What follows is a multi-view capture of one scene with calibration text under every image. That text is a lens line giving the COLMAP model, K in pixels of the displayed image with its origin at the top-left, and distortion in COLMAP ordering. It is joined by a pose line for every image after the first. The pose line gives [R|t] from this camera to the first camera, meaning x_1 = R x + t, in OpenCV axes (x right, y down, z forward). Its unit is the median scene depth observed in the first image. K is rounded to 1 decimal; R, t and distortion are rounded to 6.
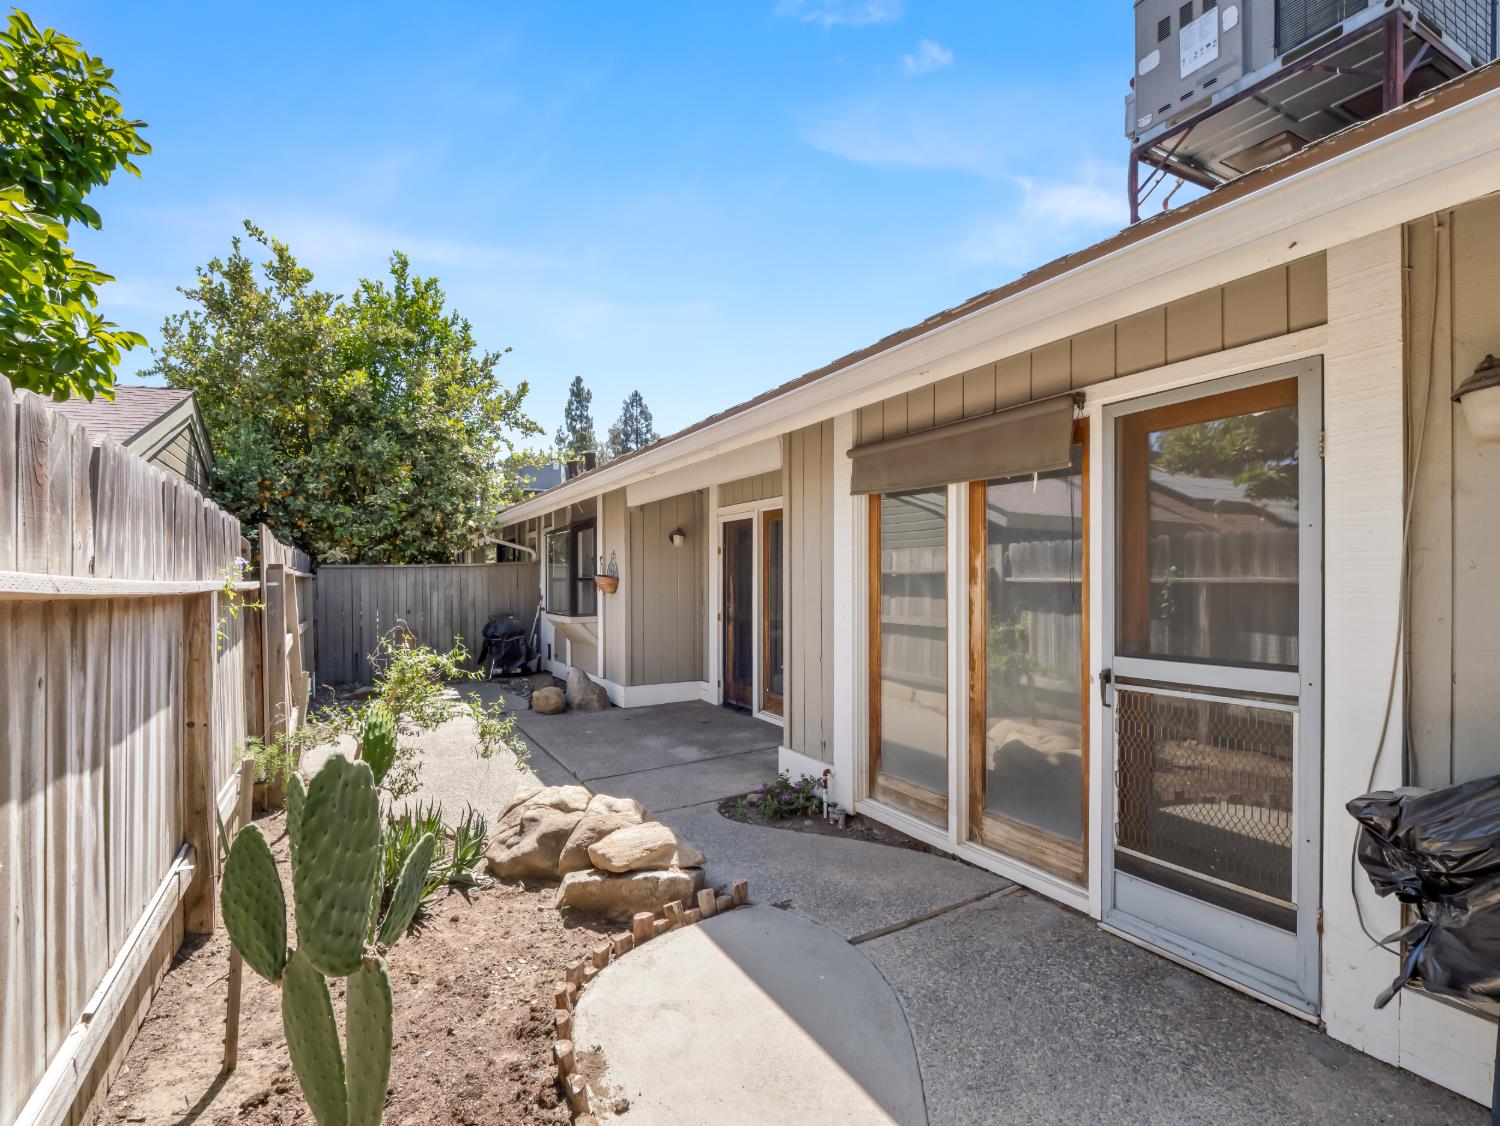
lens RADIAL K [[723.0, 0, 749.1], [0, 723.0, 560.5], [0, 0, 1]] dist [-0.016949, -0.000574]
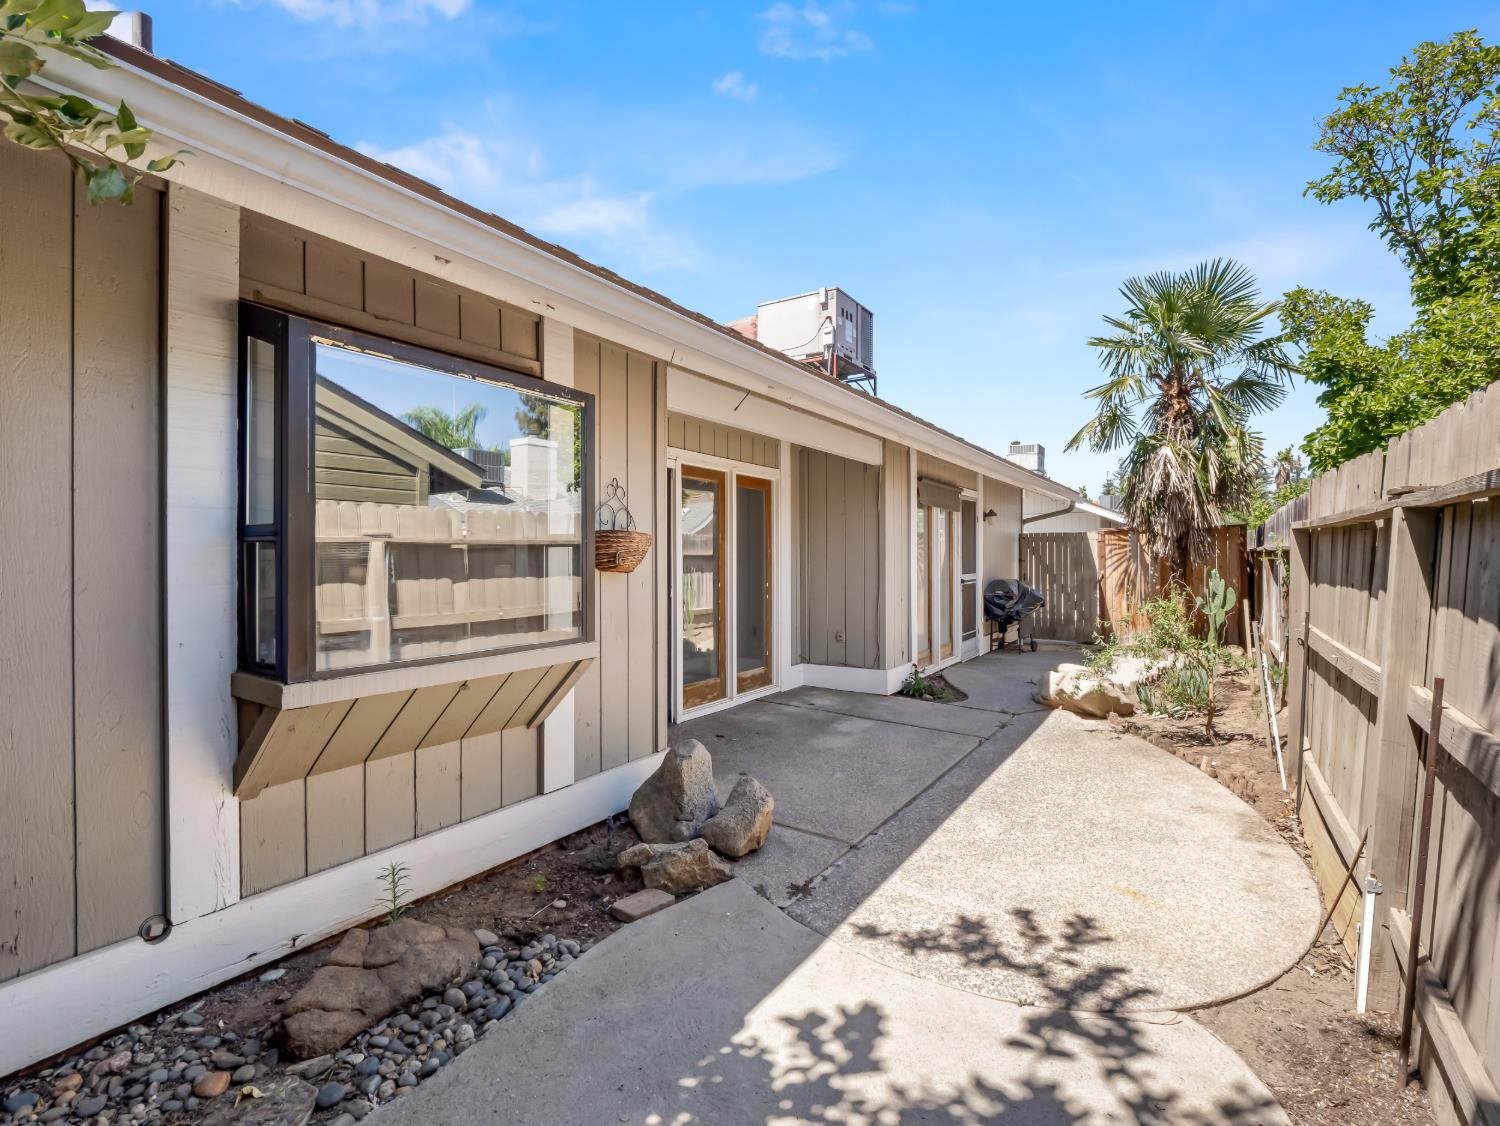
lens RADIAL K [[723.0, 0, 749.1], [0, 723.0, 560.5], [0, 0, 1]] dist [-0.016949, -0.000574]
pose [[-0.471818, -0.007952, 0.881660, -0.723910], [-0.025775, 0.999656, -0.004777, 0.031584], [-0.881319, -0.024978, -0.471861, 1.427752]]
